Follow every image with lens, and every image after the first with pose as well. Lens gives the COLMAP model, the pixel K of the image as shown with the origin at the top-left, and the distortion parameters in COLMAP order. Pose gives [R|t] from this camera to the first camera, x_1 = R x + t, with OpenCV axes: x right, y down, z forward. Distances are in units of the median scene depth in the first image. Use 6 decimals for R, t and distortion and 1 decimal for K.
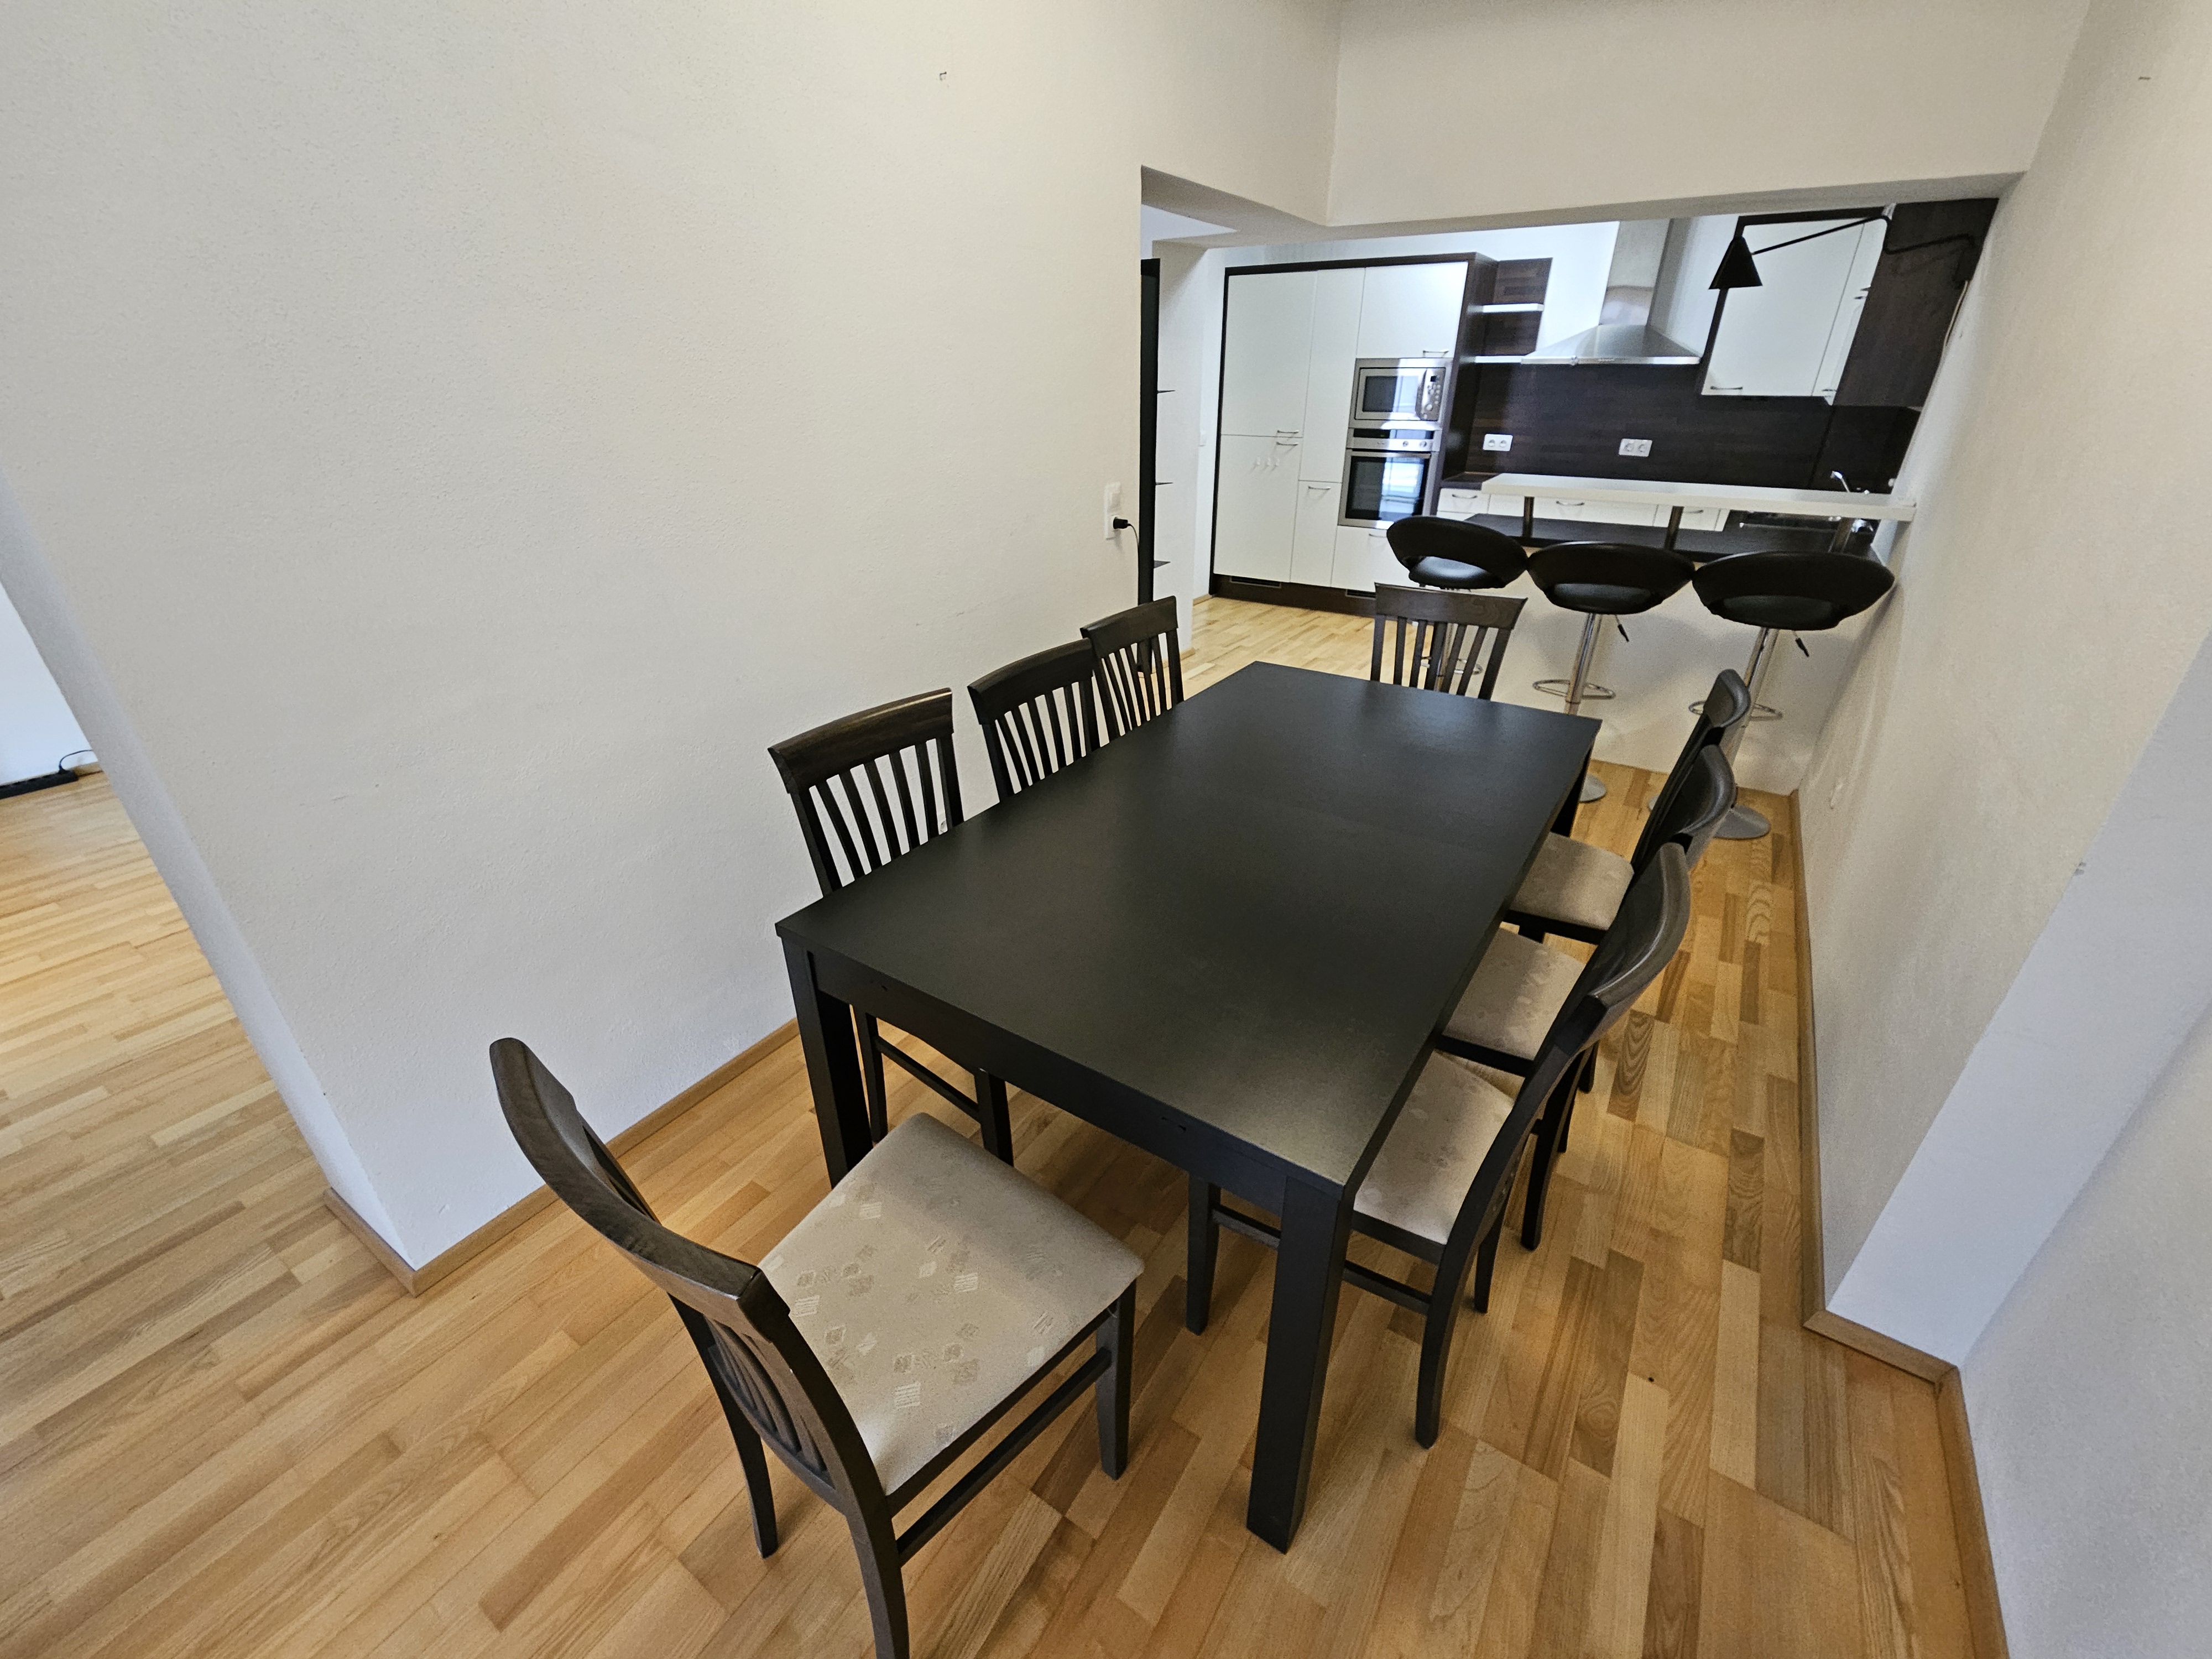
lens RADIAL K [[911.5, 0, 1112.1], [0, 911.5, 836.9], [0, 0, 1]] dist [-0.000435, -0.000561]
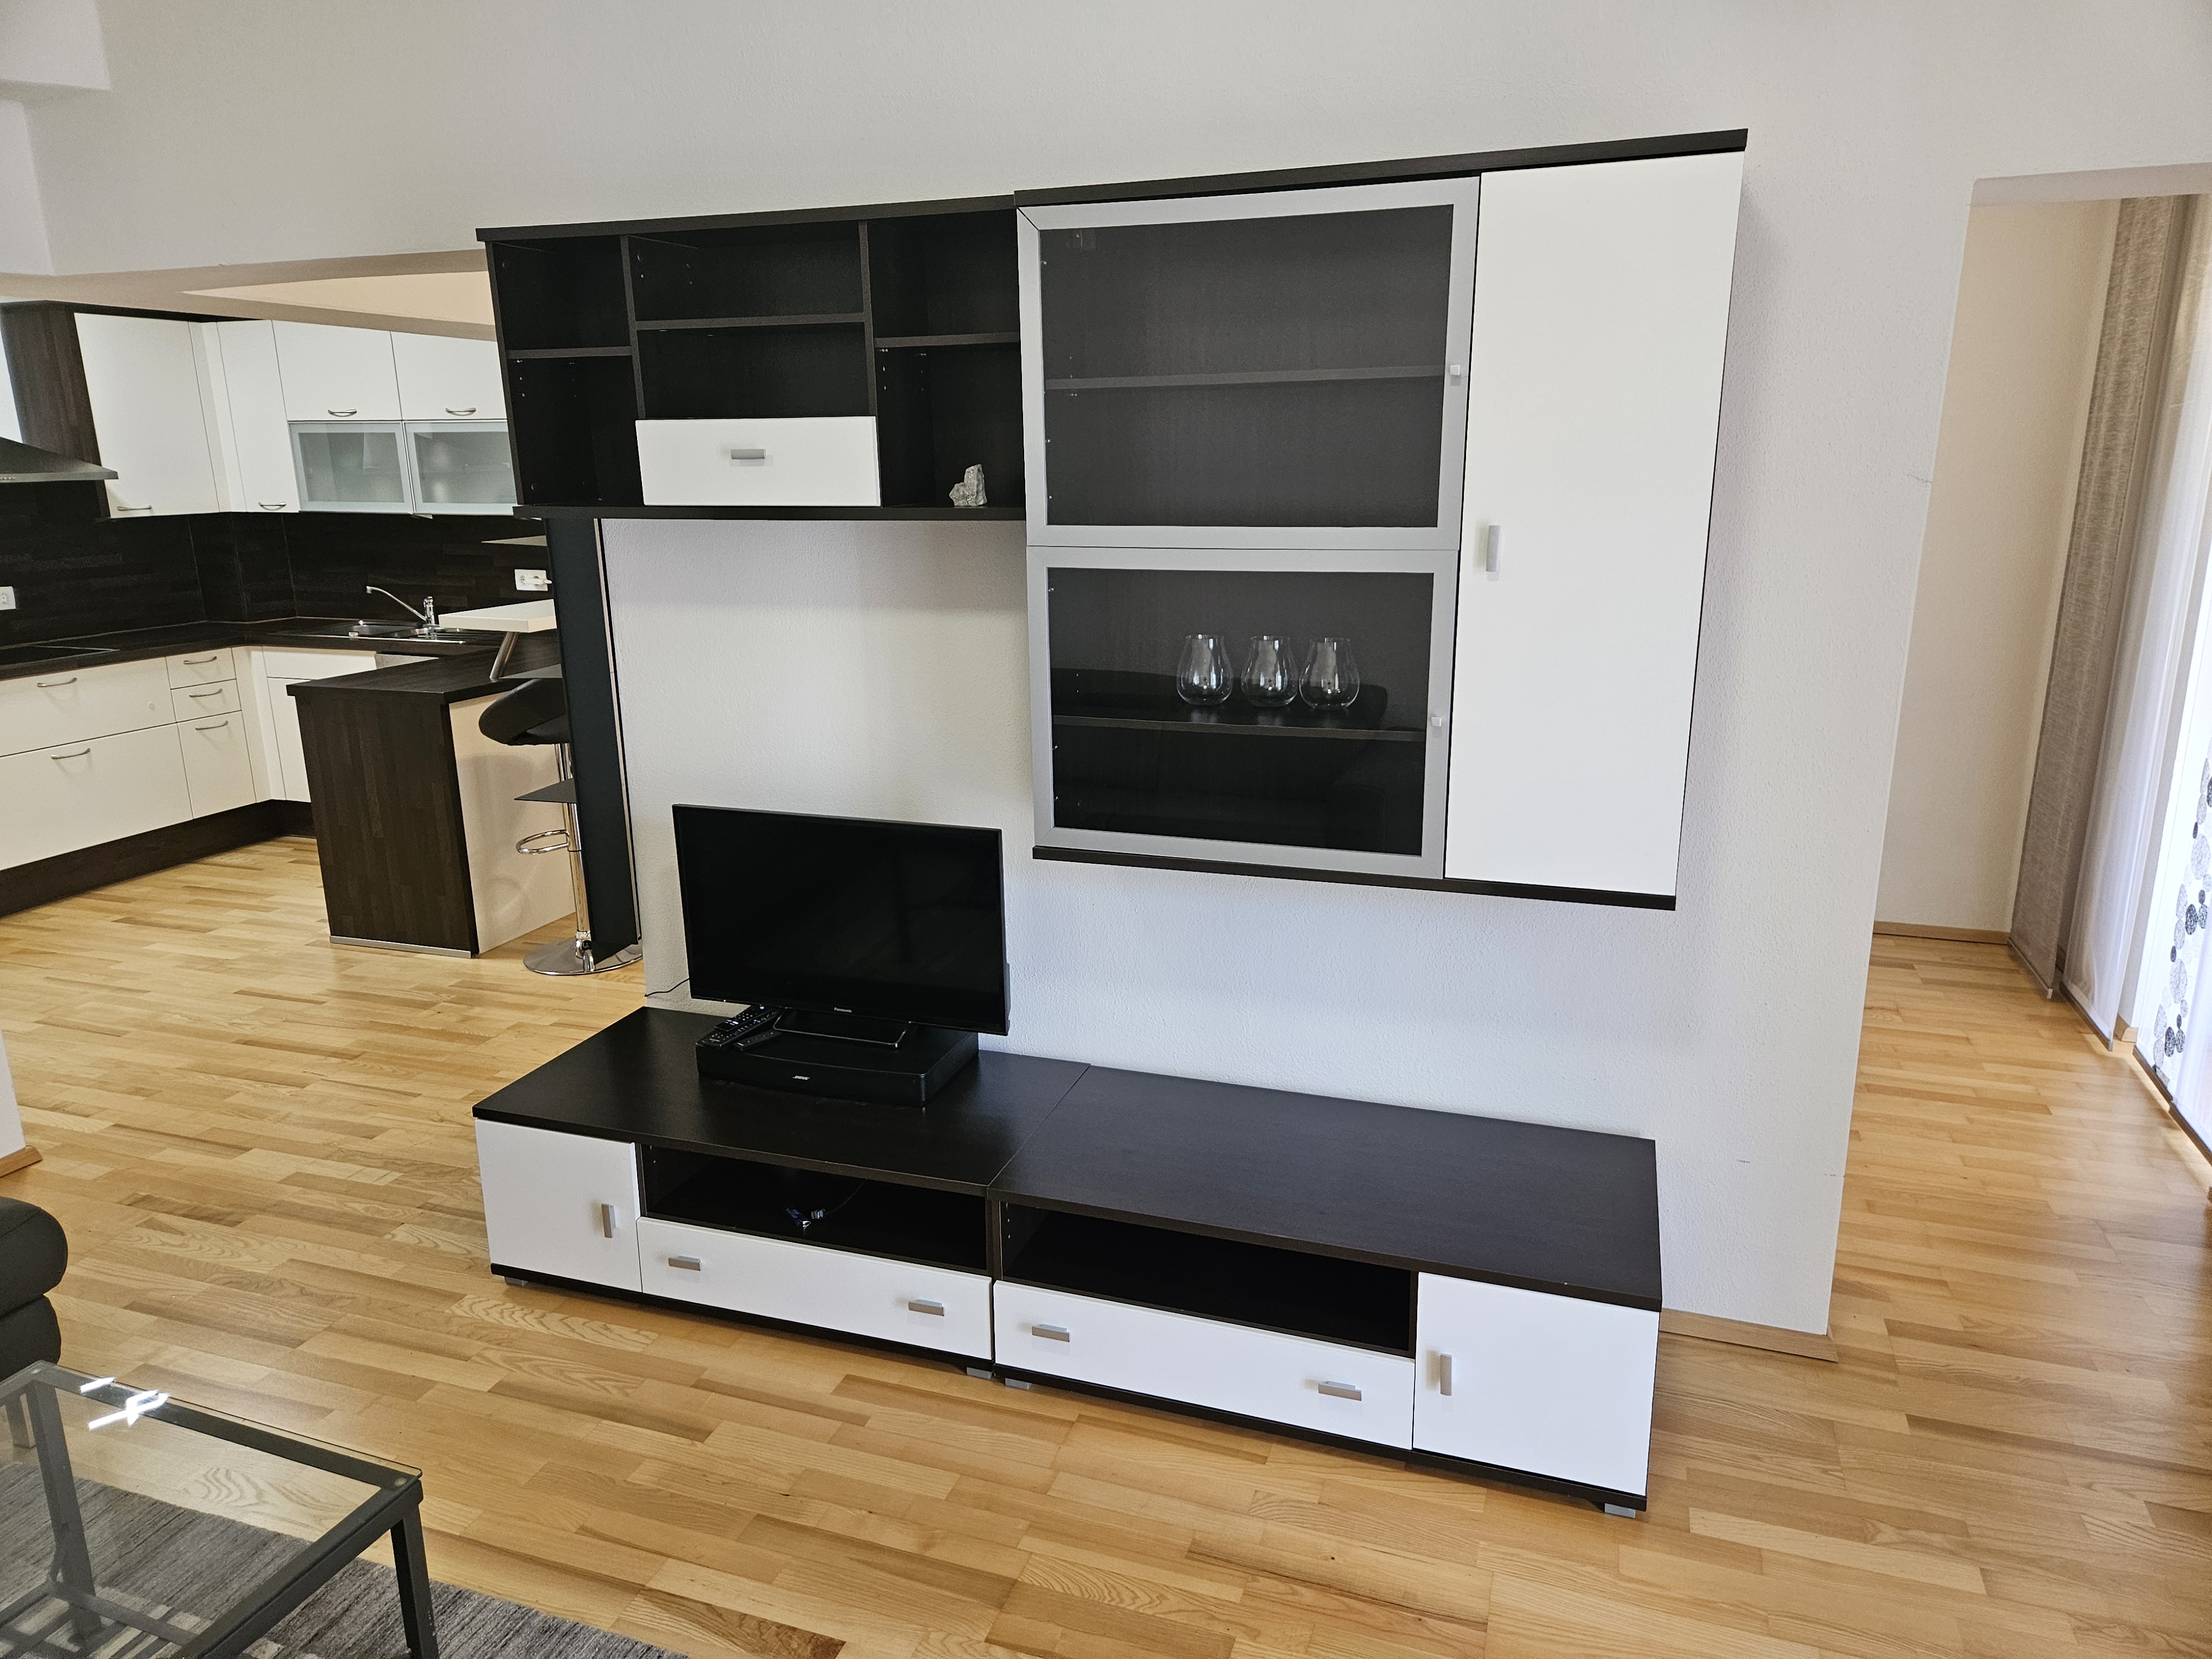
lens RADIAL K [[1468.2, 0, 1101.7], [0, 1468.2, 824.6], [0, 0, 1]] dist [0.069371, -0.053387]
pose [[-0.241449, -0.239065, 0.940505, -0.652912], [0.452864, 0.829414, 0.327087, -0.284118], [-0.858264, 0.504896, -0.091997, 0.499113]]
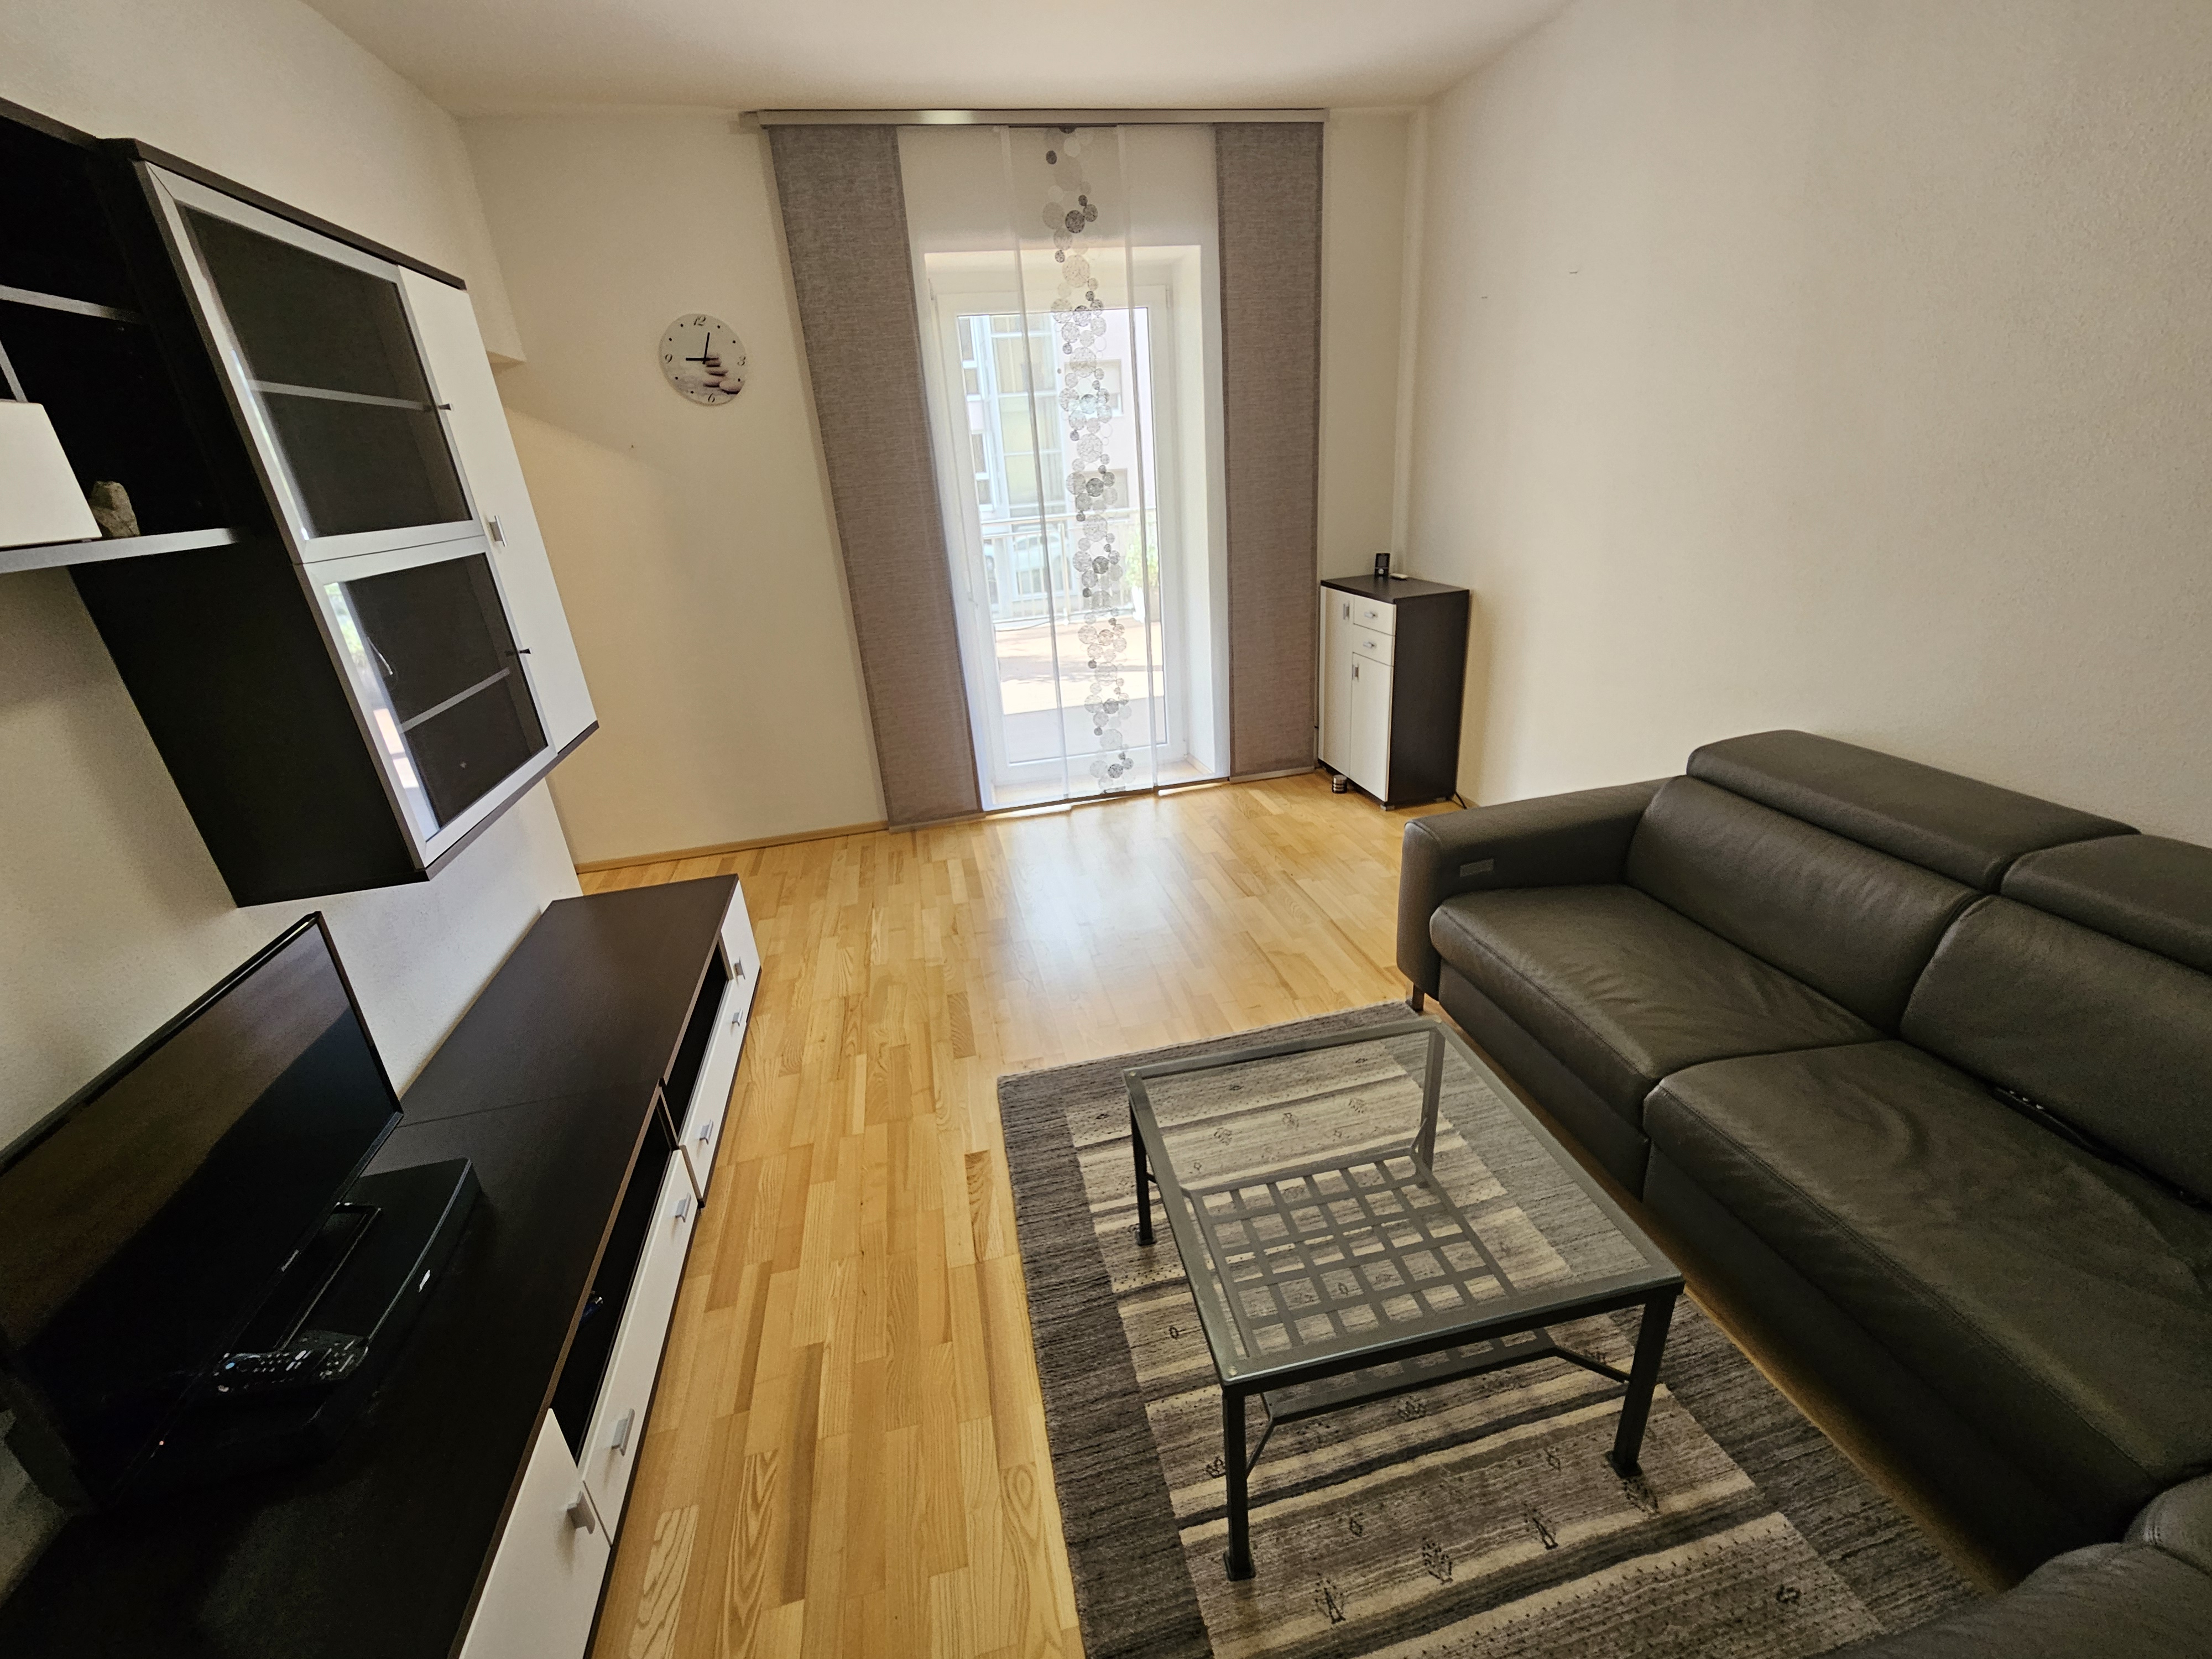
lens RADIAL K [[911.5, 0, 1119.8], [0, 911.5, 832.5], [0, 0, 1]] dist [-0.000435, -0.000561]
pose [[-0.690486, 0.319930, -0.648748, -0.156466], [-0.272519, 0.715729, 0.643013, -0.395929], [0.670046, 0.620788, -0.407014, 0.748842]]
